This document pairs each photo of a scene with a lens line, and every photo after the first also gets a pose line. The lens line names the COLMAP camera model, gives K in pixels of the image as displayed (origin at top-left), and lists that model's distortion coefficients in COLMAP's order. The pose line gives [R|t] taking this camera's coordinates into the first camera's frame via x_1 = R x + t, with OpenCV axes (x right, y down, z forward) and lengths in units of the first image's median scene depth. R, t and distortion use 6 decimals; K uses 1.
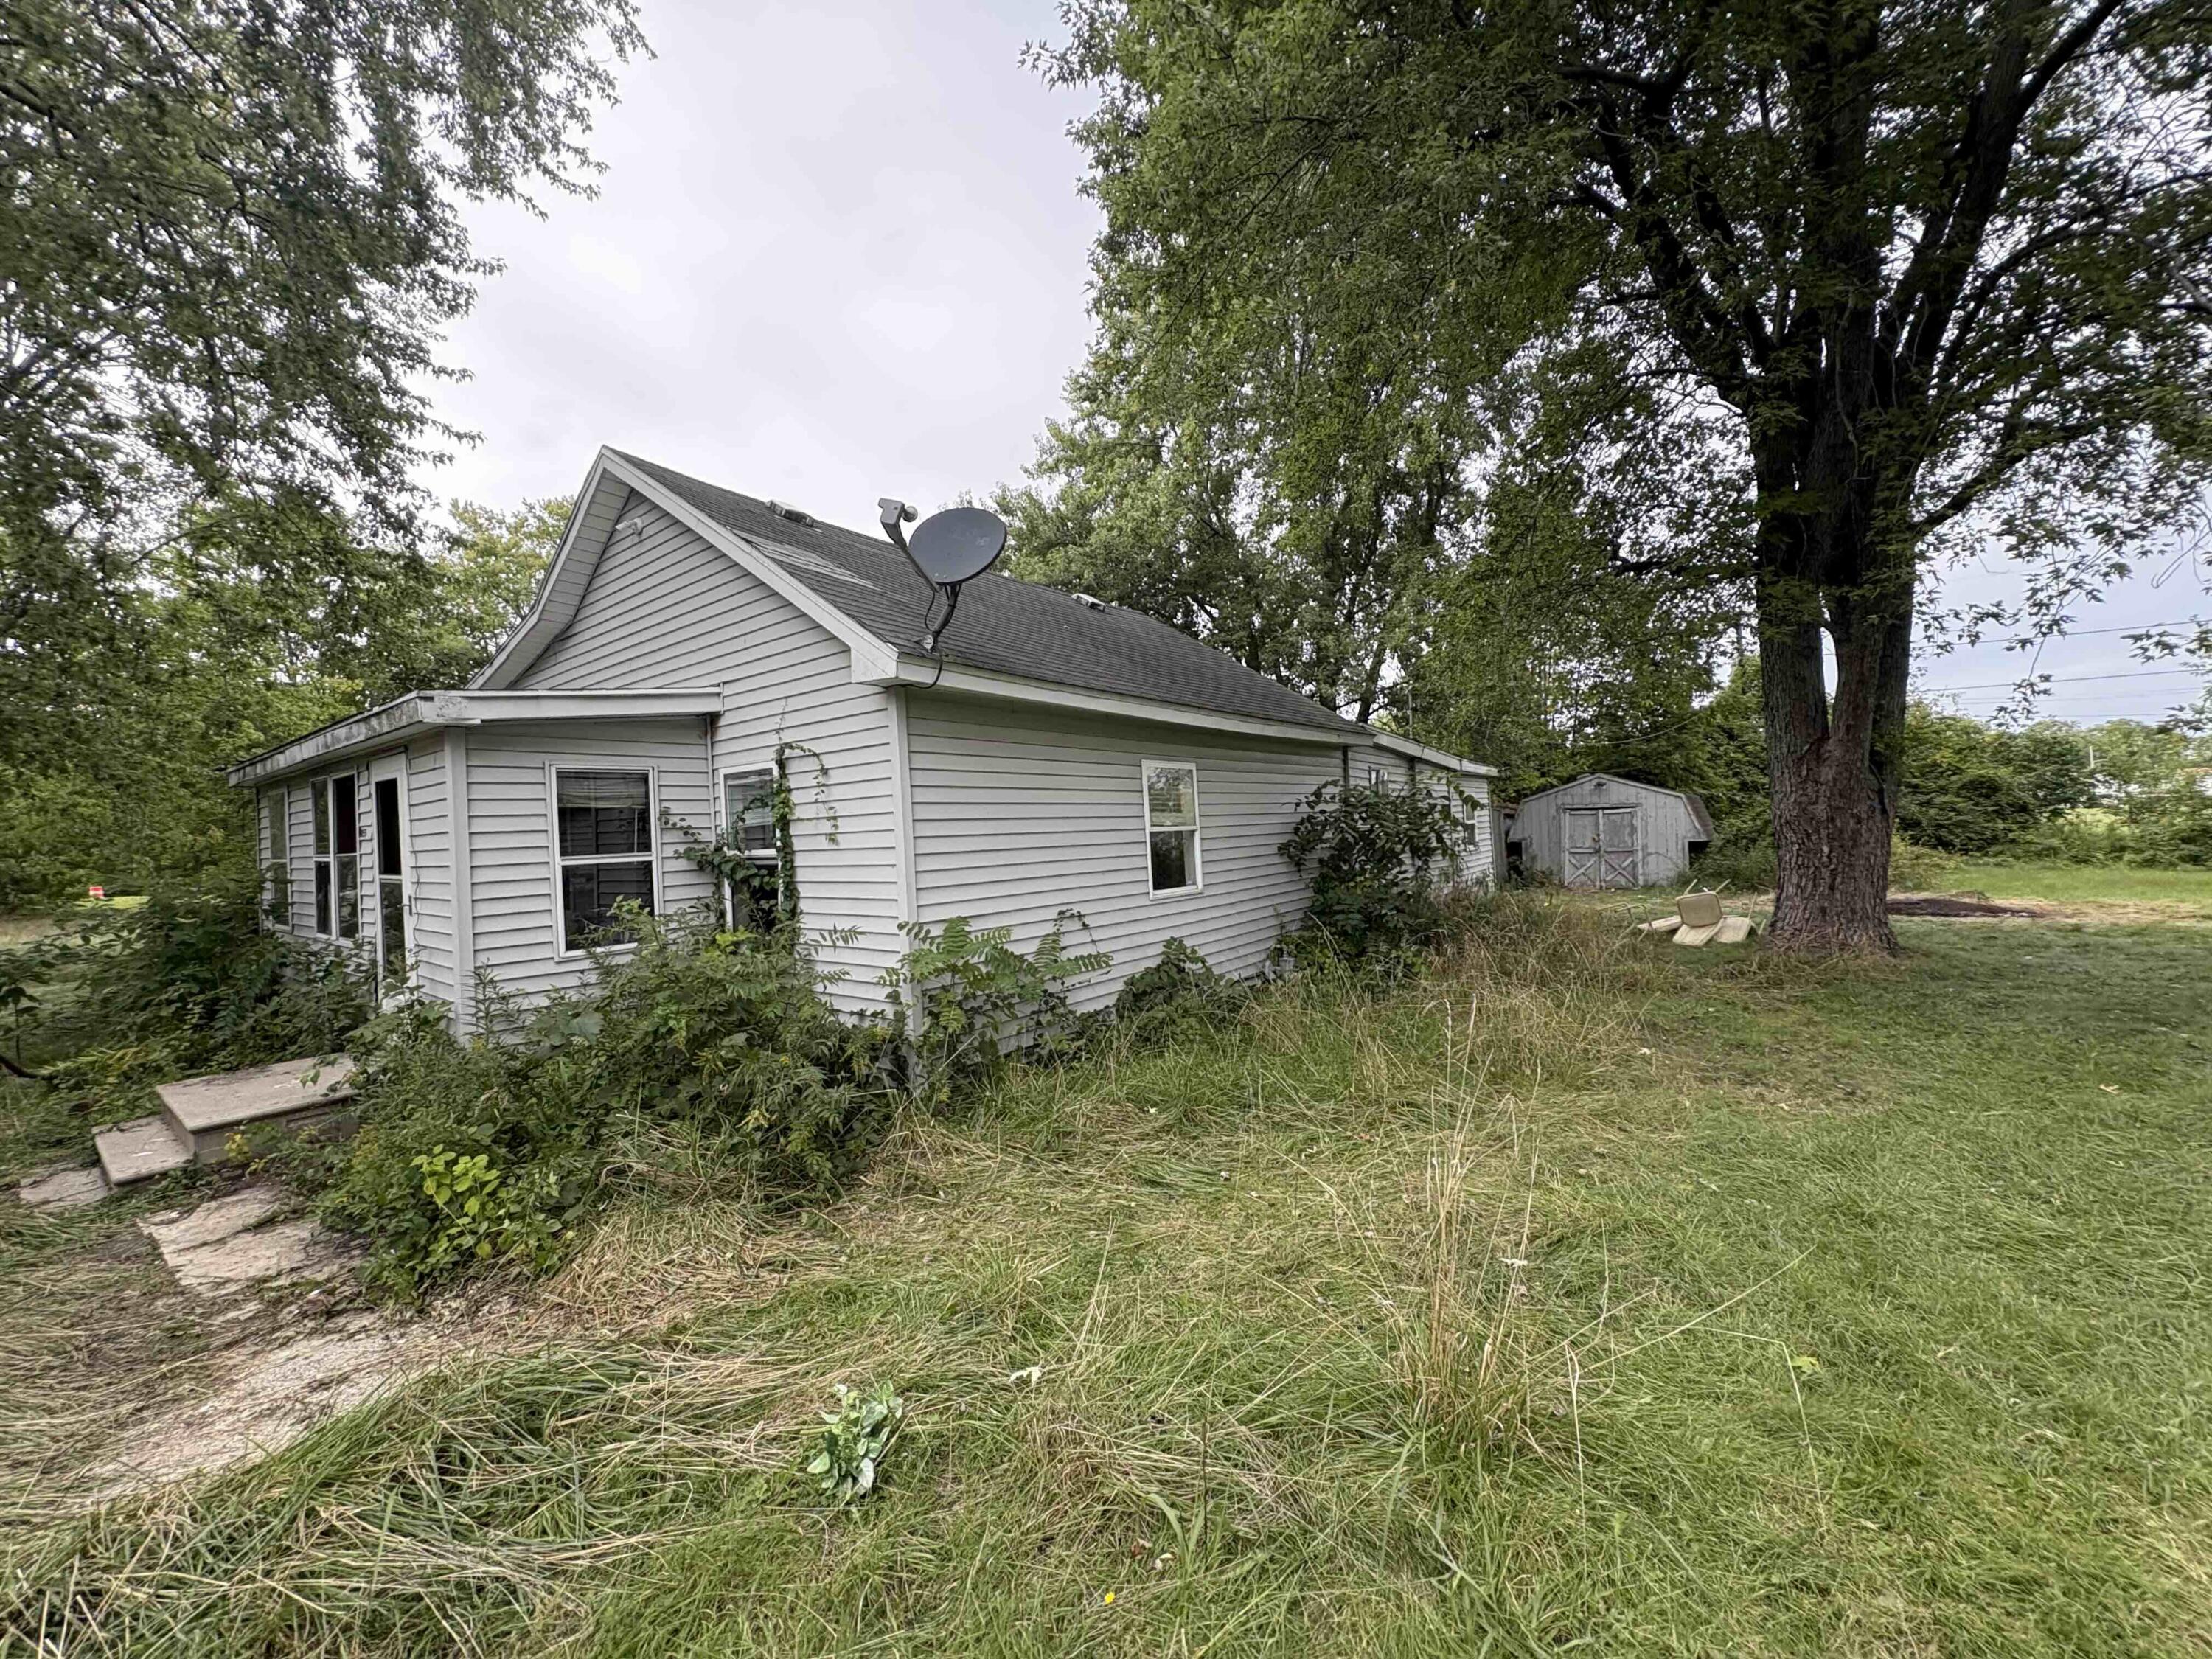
lens RADIAL K [[879.5, 0, 1106.5], [0, 879.5, 826.0], [0, 0, 1]] dist [-0.000873, -0.000327]
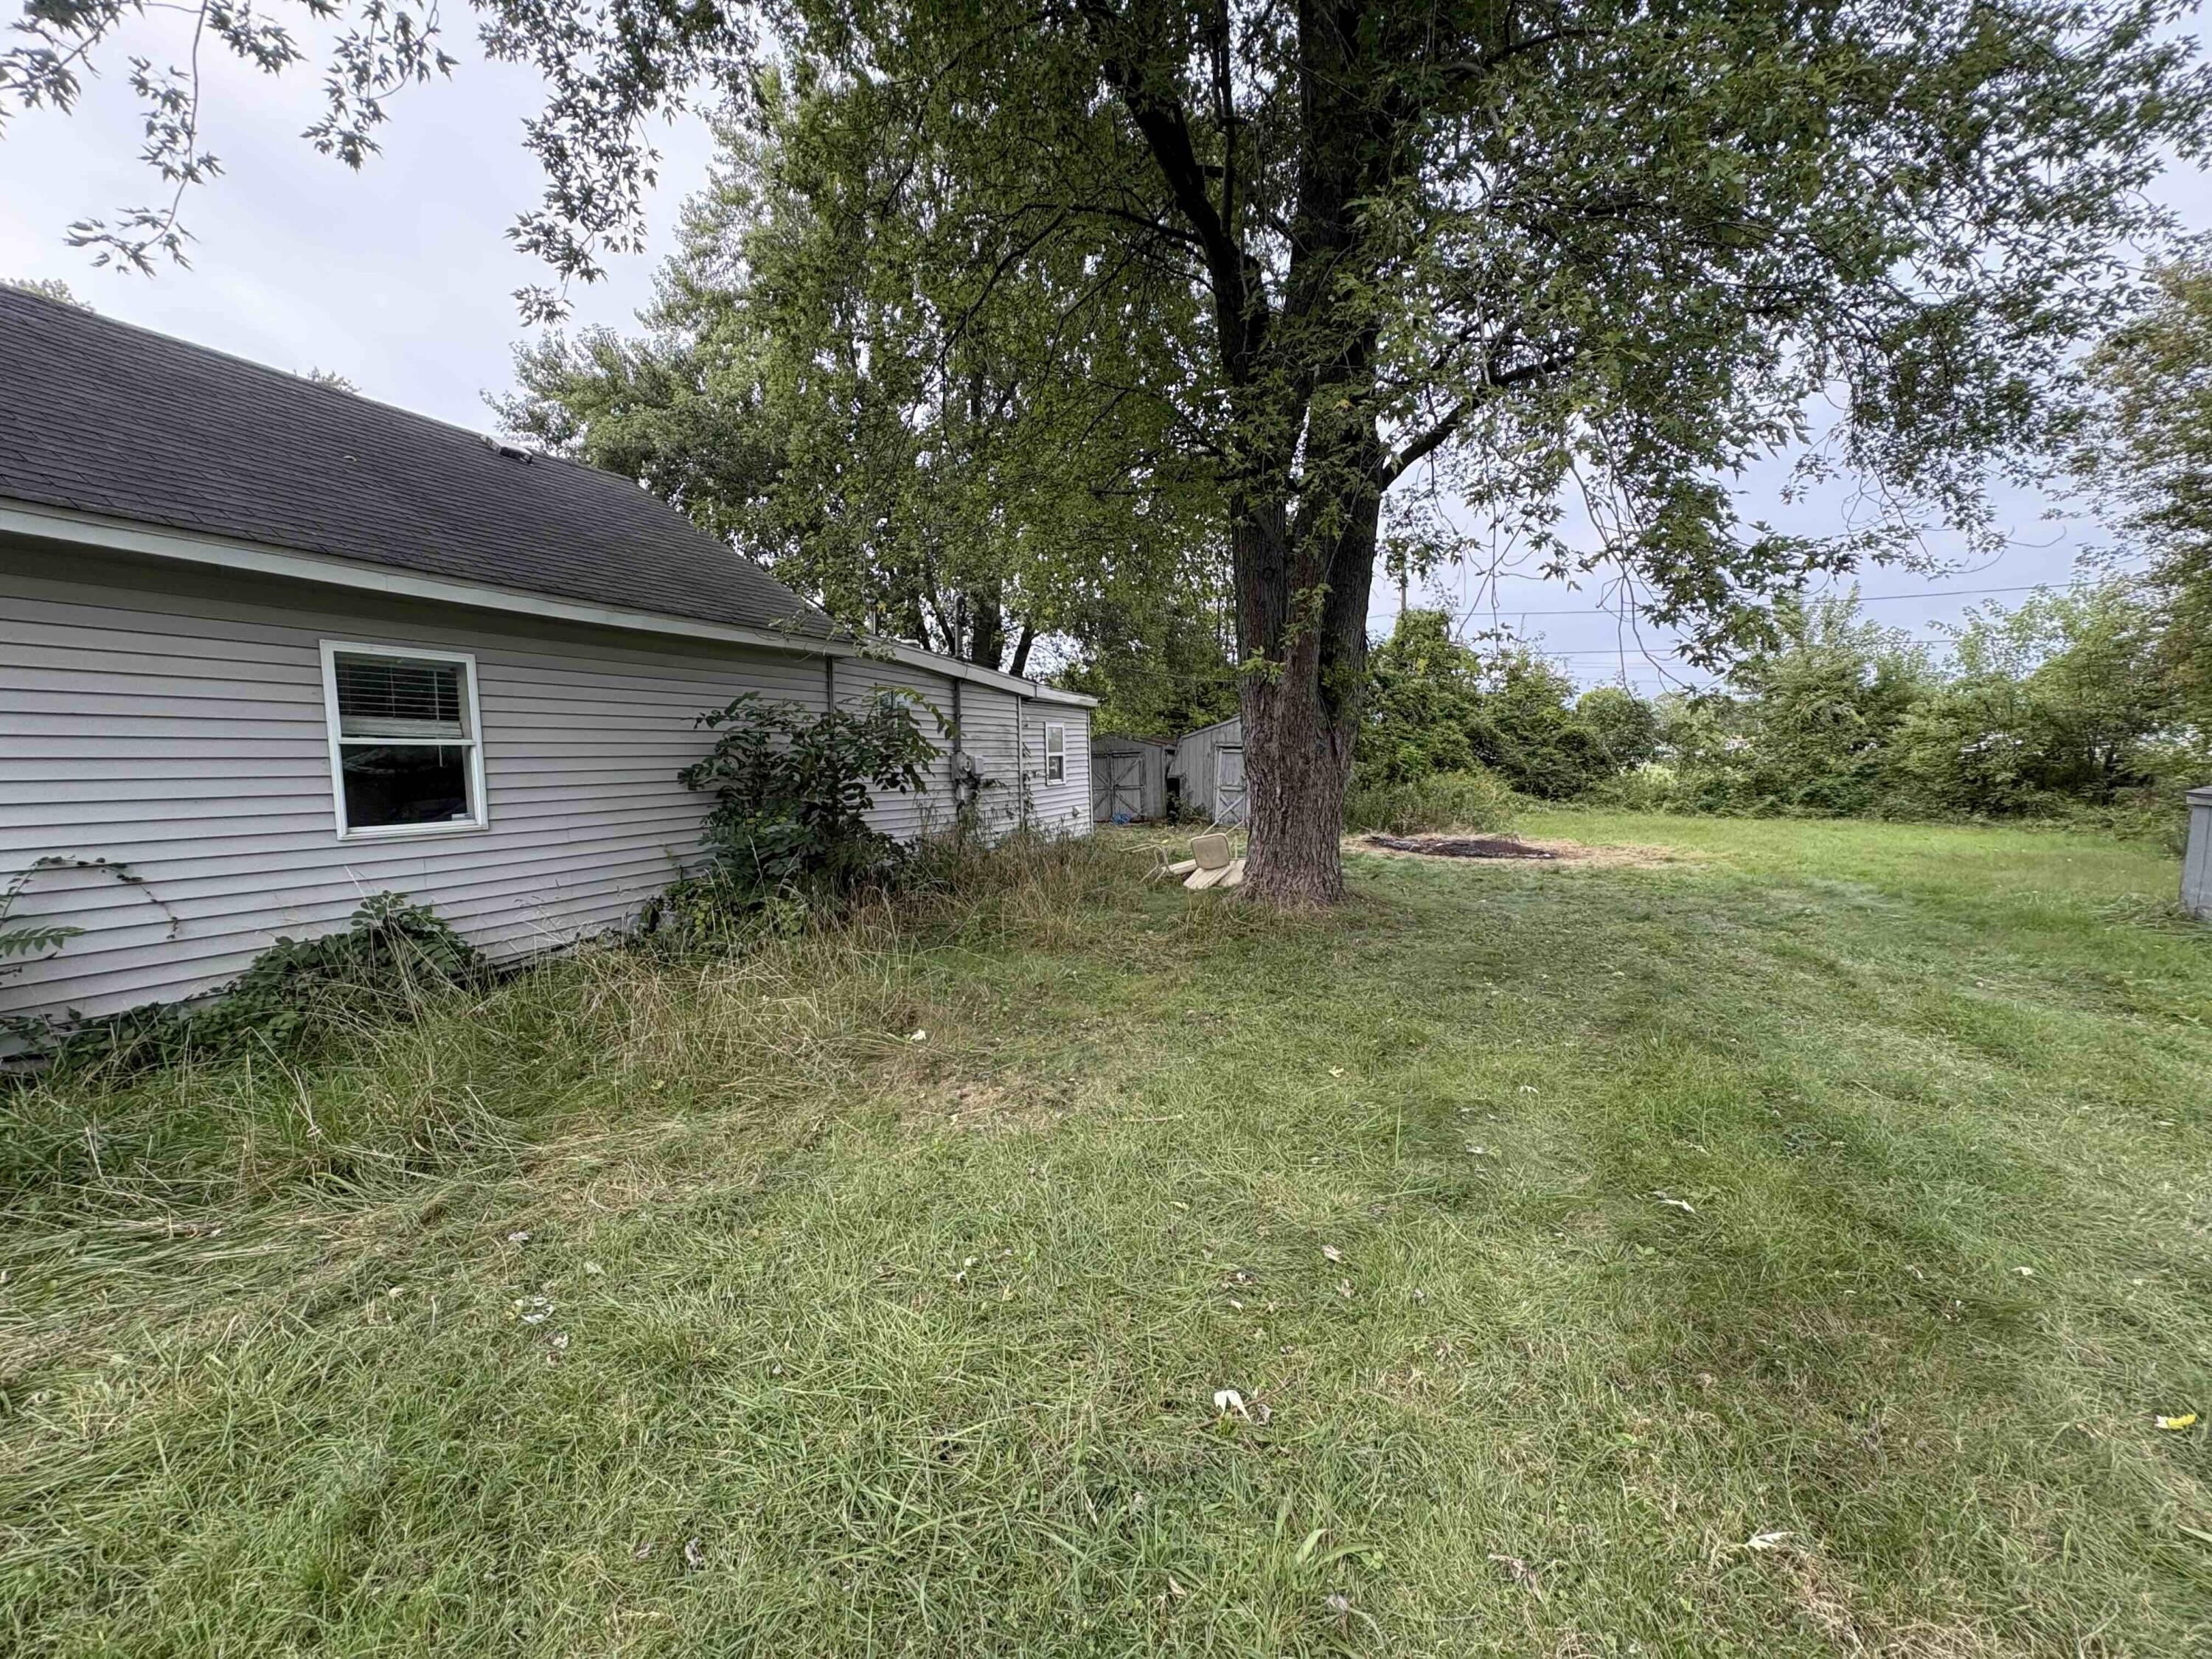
lens RADIAL K [[879.5, 0, 1114.8], [0, 879.5, 824.9], [0, 0, 1]] dist [-0.000873, -0.000327]
pose [[0.966252, 0.012558, 0.257291, 0.339256], [-0.032424, 0.996796, 0.073117, -0.000353], [-0.255548, -0.078992, 0.963564, 0.114940]]
